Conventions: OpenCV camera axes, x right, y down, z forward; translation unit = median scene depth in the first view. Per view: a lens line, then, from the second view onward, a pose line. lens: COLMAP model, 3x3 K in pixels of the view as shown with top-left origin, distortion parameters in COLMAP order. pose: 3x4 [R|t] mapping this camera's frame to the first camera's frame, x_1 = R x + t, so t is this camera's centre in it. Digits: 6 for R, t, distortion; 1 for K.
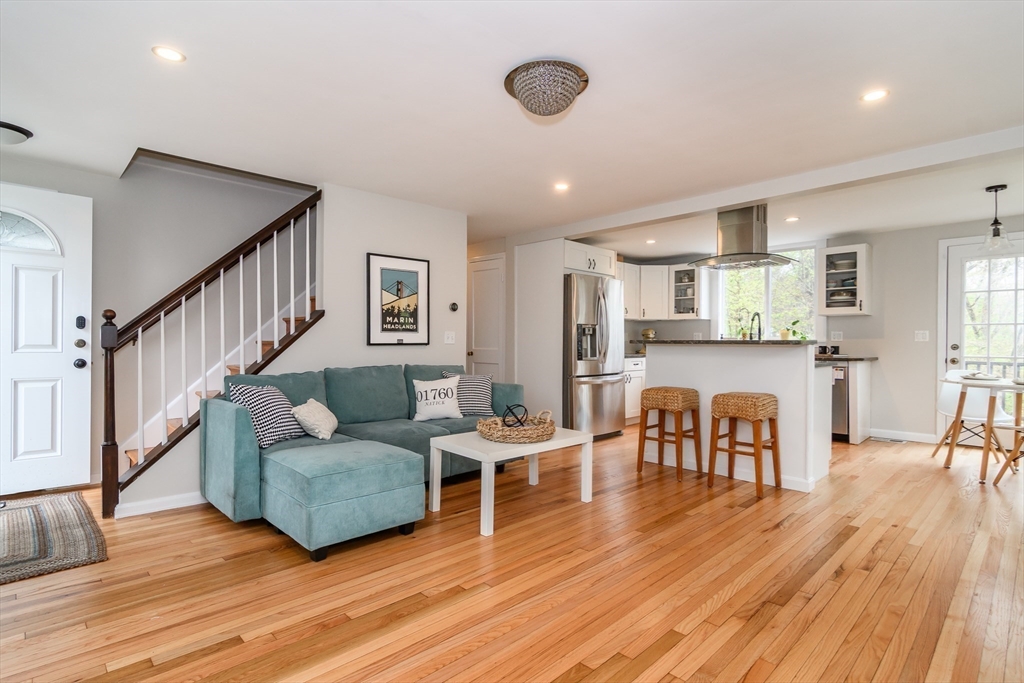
lens RADIAL K [[508.9, 0, 518.9], [0, 508.9, 344.6], [0, 0, 1]] dist [-0.008639, 0.000767]
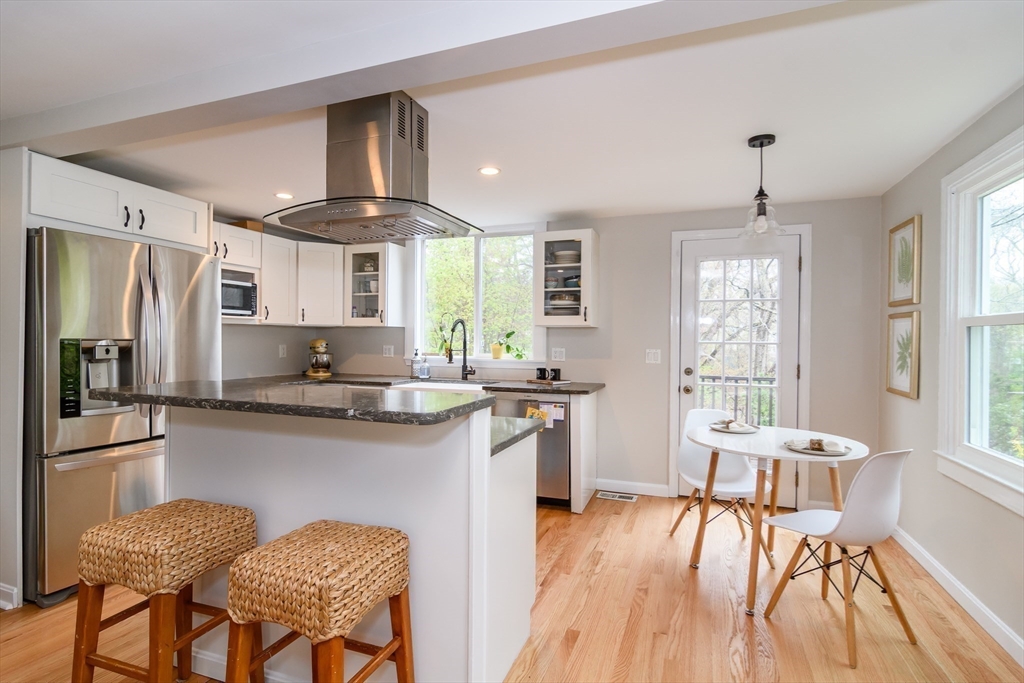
lens RADIAL K [[503.8, 0, 512.4], [0, 503.8, 339.8], [0, 0, 1]] dist [-0.002935, -0.000434]
pose [[0.904535, 0.004504, 0.426375, 0.275467], [-0.003263, 0.999988, -0.003640, -0.037794], [-0.426387, 0.001901, 0.904539, 0.396918]]
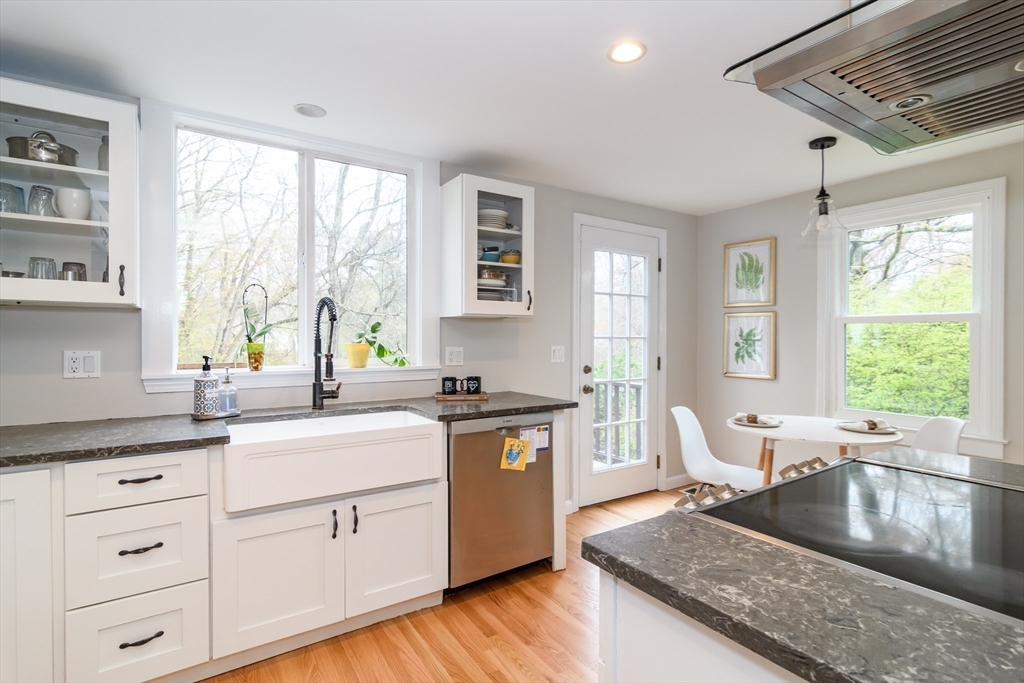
lens RADIAL K [[503.8, 0, 518.4], [0, 503.8, 342.3], [0, 0, 1]] dist [-0.002935, -0.000434]
pose [[0.183765, -0.010430, 0.982915, 0.149797], [0.005838, 0.999938, 0.009519, -0.038080], [-0.982953, 0.003989, 0.183814, 0.911790]]
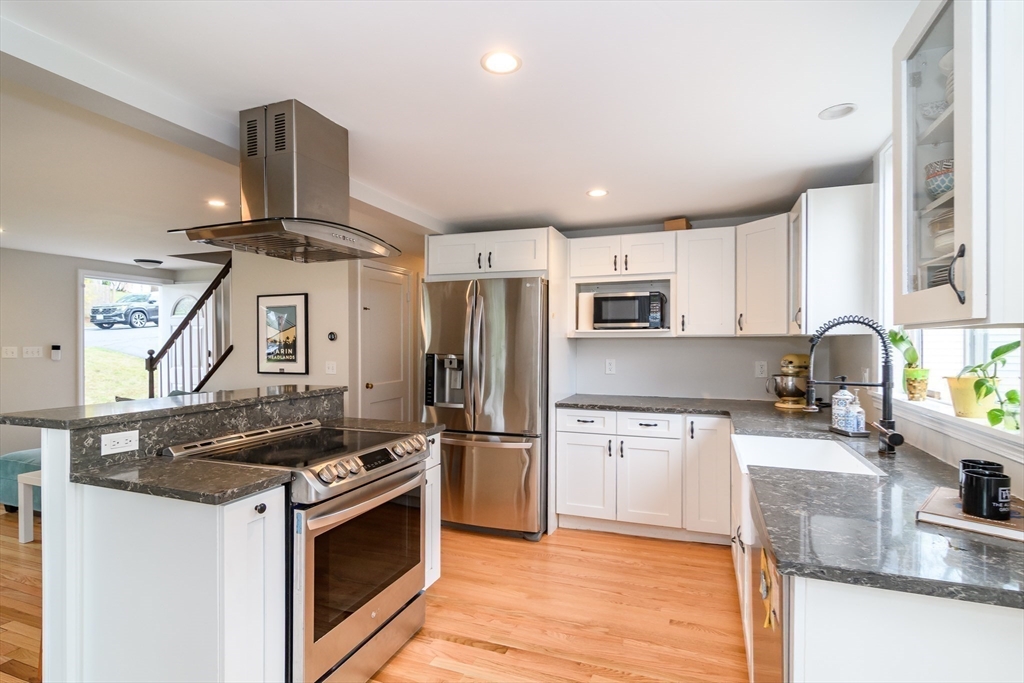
lens RADIAL K [[503.8, 0, 513.3], [0, 503.8, 346.6], [0, 0, 1]] dist [-0.002935, -0.000434]
pose [[0.419114, 0.005700, -0.907916, 0.759610], [-0.005775, 0.999977, 0.003612, -0.051036], [0.907915, 0.003729, 0.419137, 0.777368]]
